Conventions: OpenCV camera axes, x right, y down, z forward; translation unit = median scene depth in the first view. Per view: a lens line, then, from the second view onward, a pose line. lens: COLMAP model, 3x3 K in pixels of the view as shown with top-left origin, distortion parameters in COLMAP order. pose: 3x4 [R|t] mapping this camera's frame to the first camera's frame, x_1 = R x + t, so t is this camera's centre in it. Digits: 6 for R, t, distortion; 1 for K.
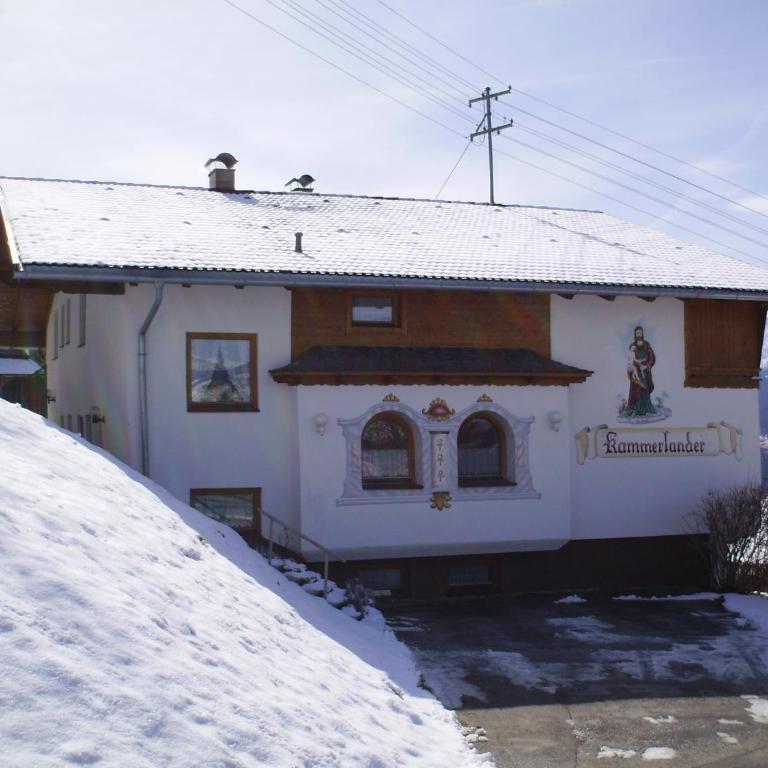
lens RADIAL K [[1038.6, 0, 384.0], [0, 1038.6, 384.0], [0, 0, 1]] dist [0.124395, 0.000322]
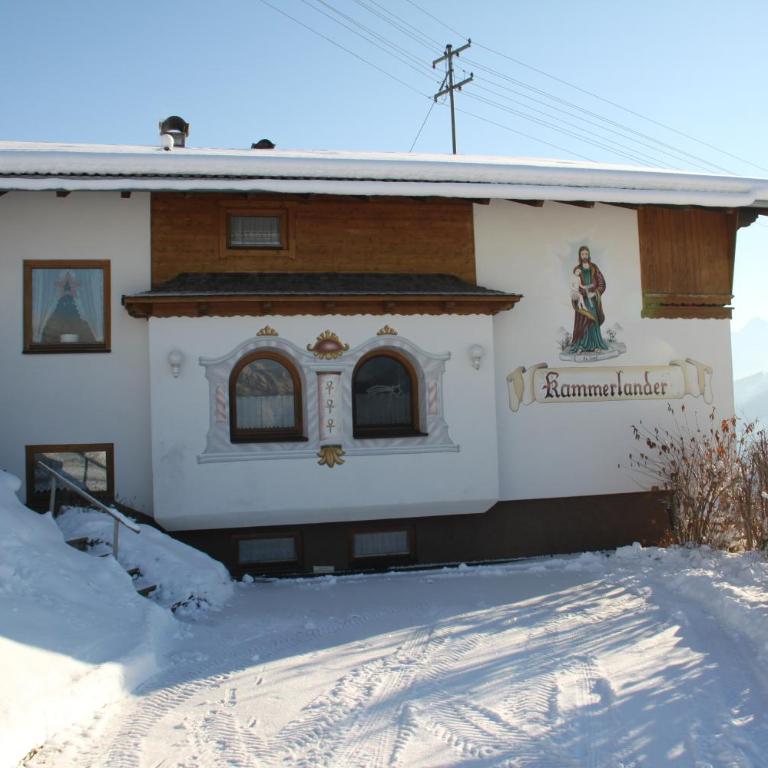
lens RADIAL K [[733.5, 0, 390.2], [0, 733.5, 413.6], [0, 0, 1]] dist [-0.003940, -0.005290]
pose [[0.994103, -0.020844, -0.106417, 0.158211], [0.024483, 0.999155, 0.033003, 0.059515], [0.105639, -0.035414, 0.993774, 0.421985]]
